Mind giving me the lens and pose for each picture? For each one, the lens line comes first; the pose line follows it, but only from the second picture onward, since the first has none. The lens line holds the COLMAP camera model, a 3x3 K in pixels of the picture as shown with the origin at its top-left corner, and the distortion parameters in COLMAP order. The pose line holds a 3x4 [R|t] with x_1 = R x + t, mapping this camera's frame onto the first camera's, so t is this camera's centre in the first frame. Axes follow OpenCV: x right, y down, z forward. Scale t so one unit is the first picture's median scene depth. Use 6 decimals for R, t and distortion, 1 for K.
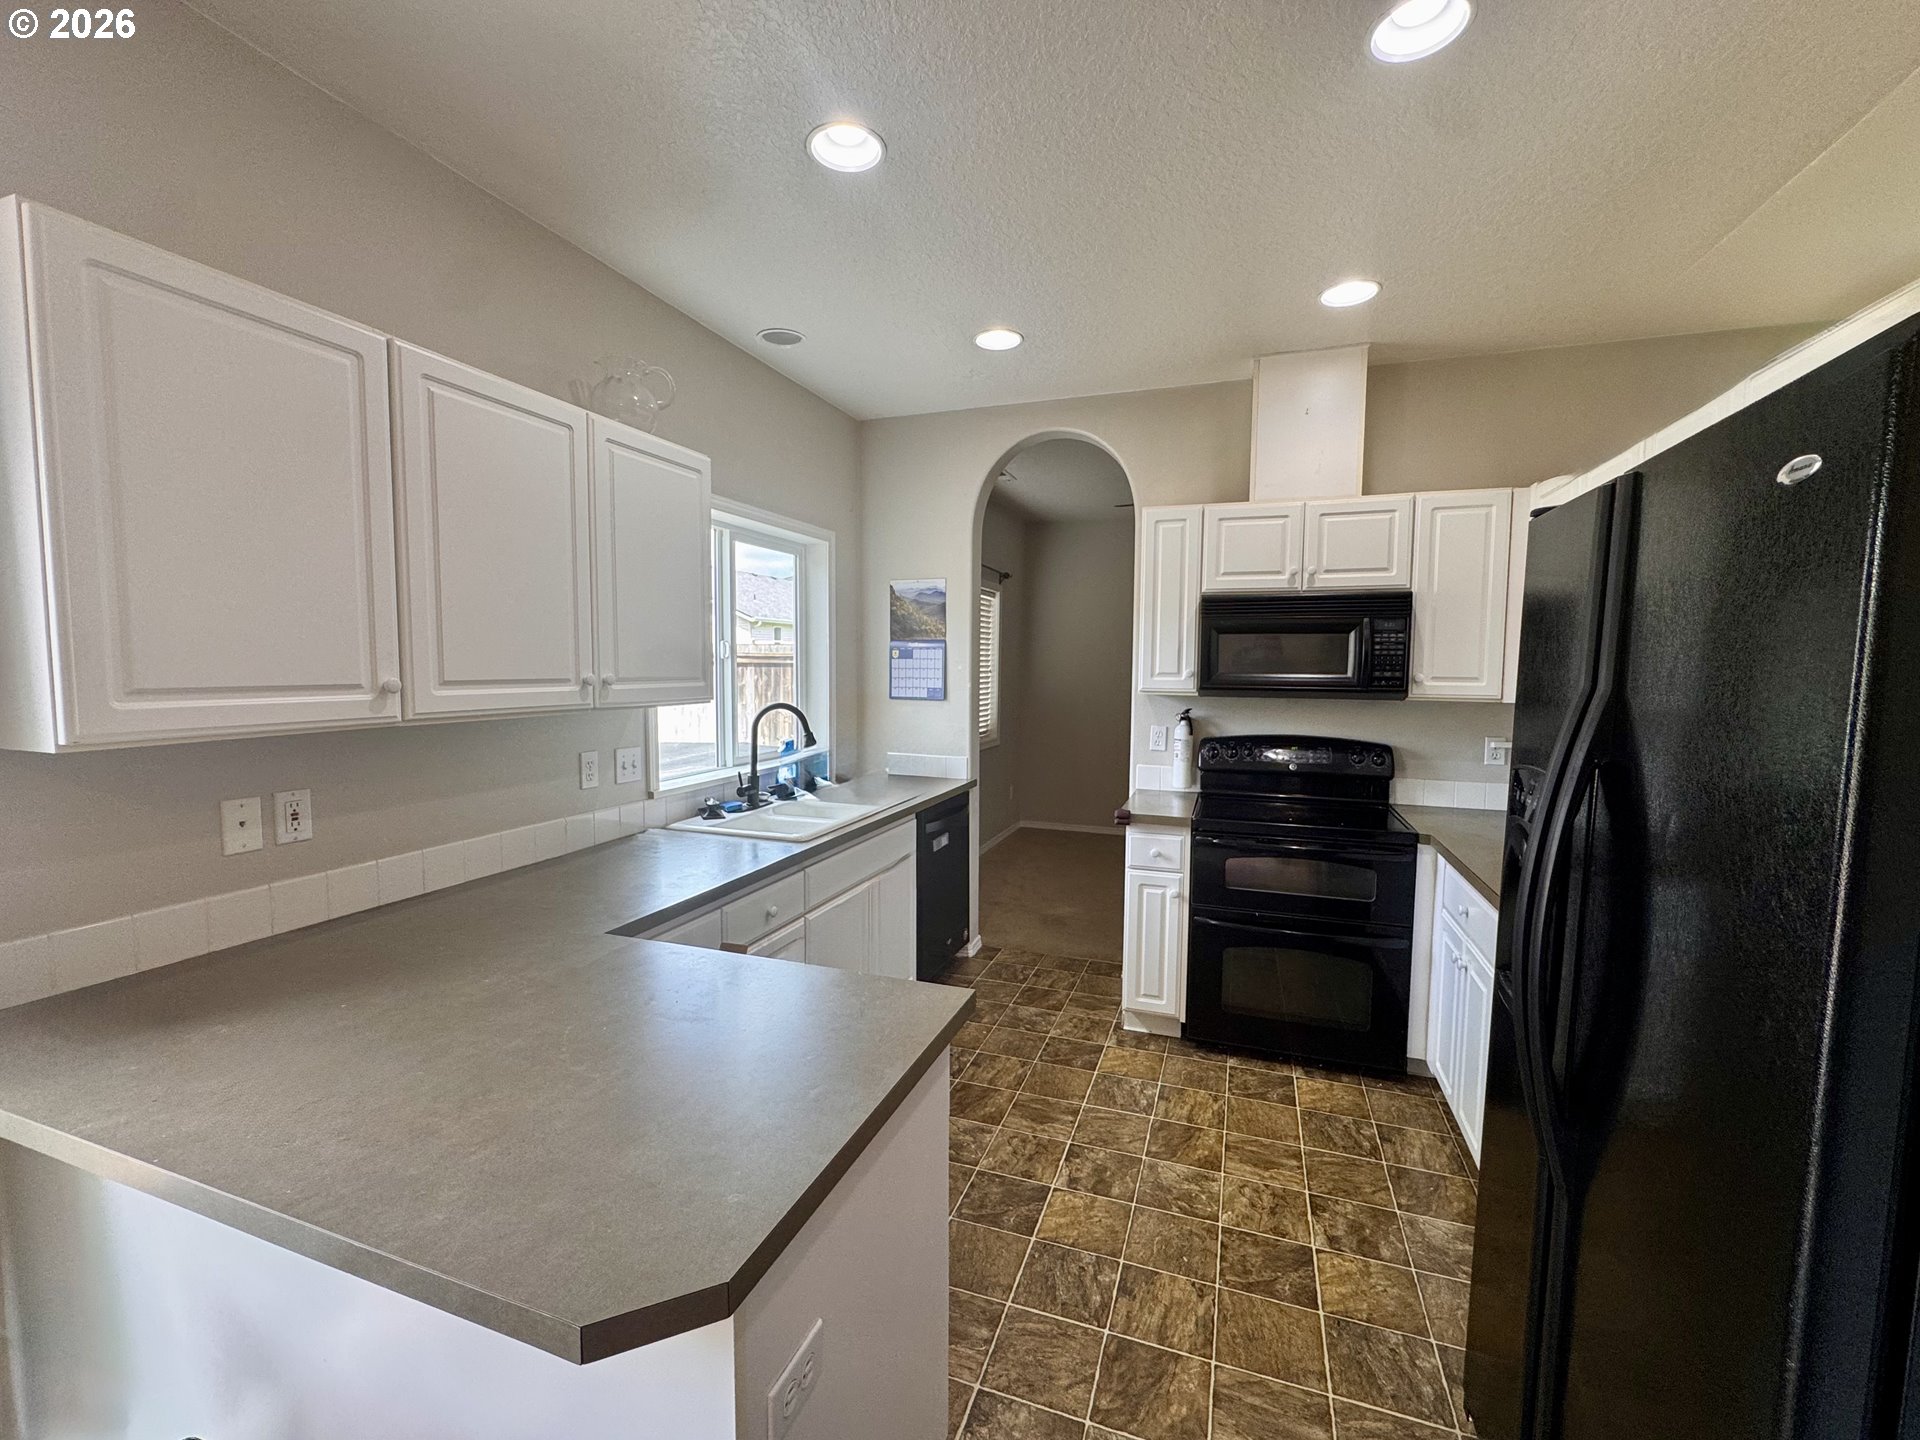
lens RADIAL K [[769.9, 0, 965.1], [0, 769.9, 723.2], [0, 0, 1]] dist [-0.000671, -0.000662]
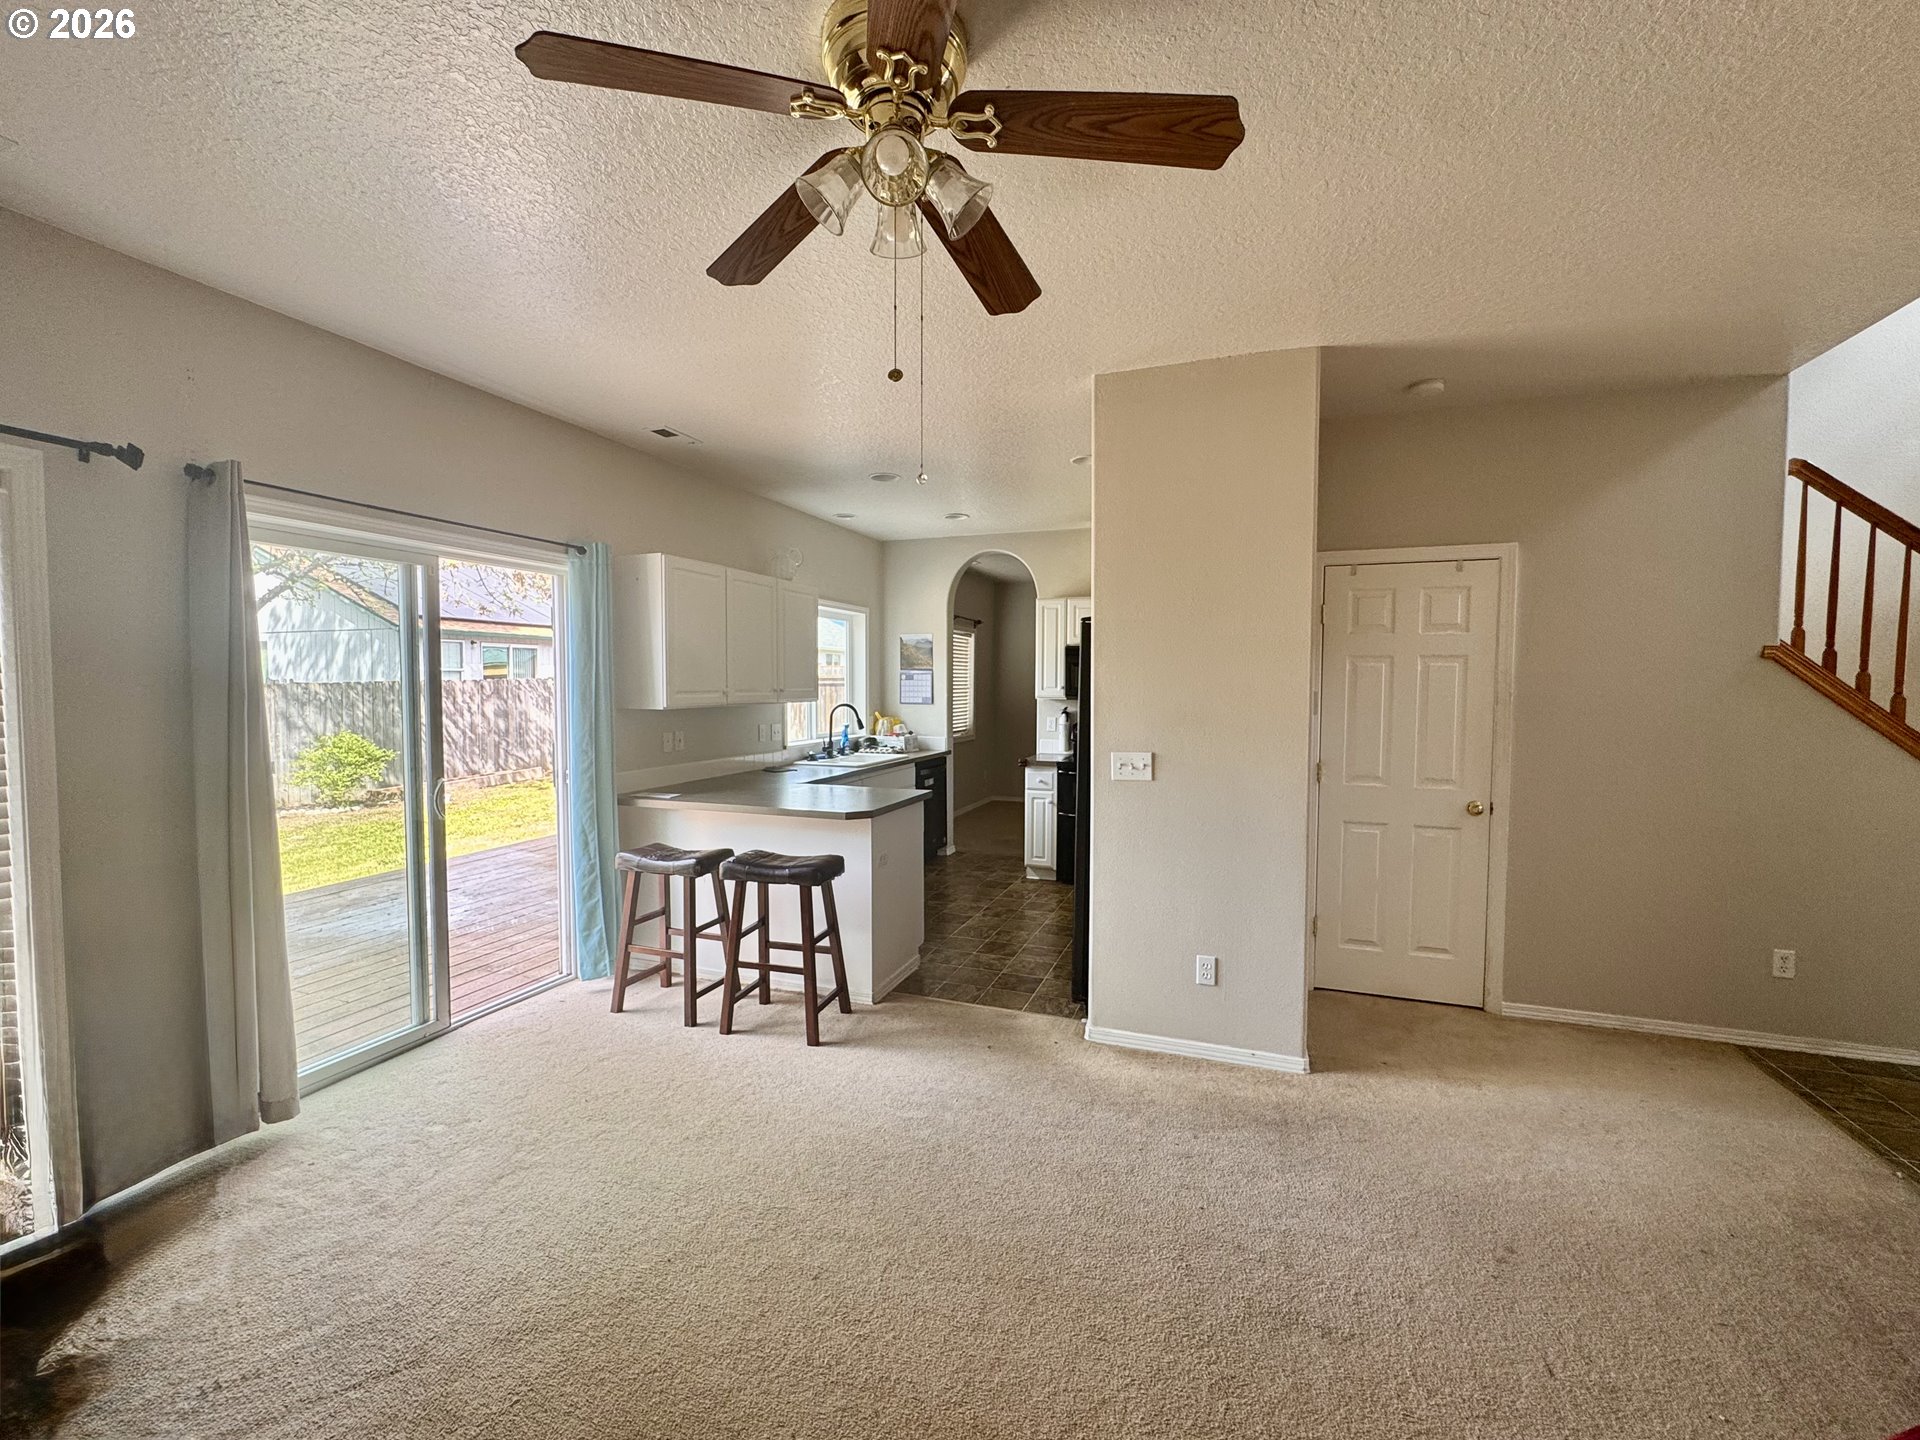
lens RADIAL K [[769.9, 0, 961.1], [0, 769.9, 719.9], [0, 0, 1]] dist [-0.000671, -0.000662]
pose [[0.999948, -0.005562, -0.008605, 0.065028], [0.005294, 0.999510, -0.030836, 0.072579], [0.008772, 0.030789, 0.999487, -0.884915]]
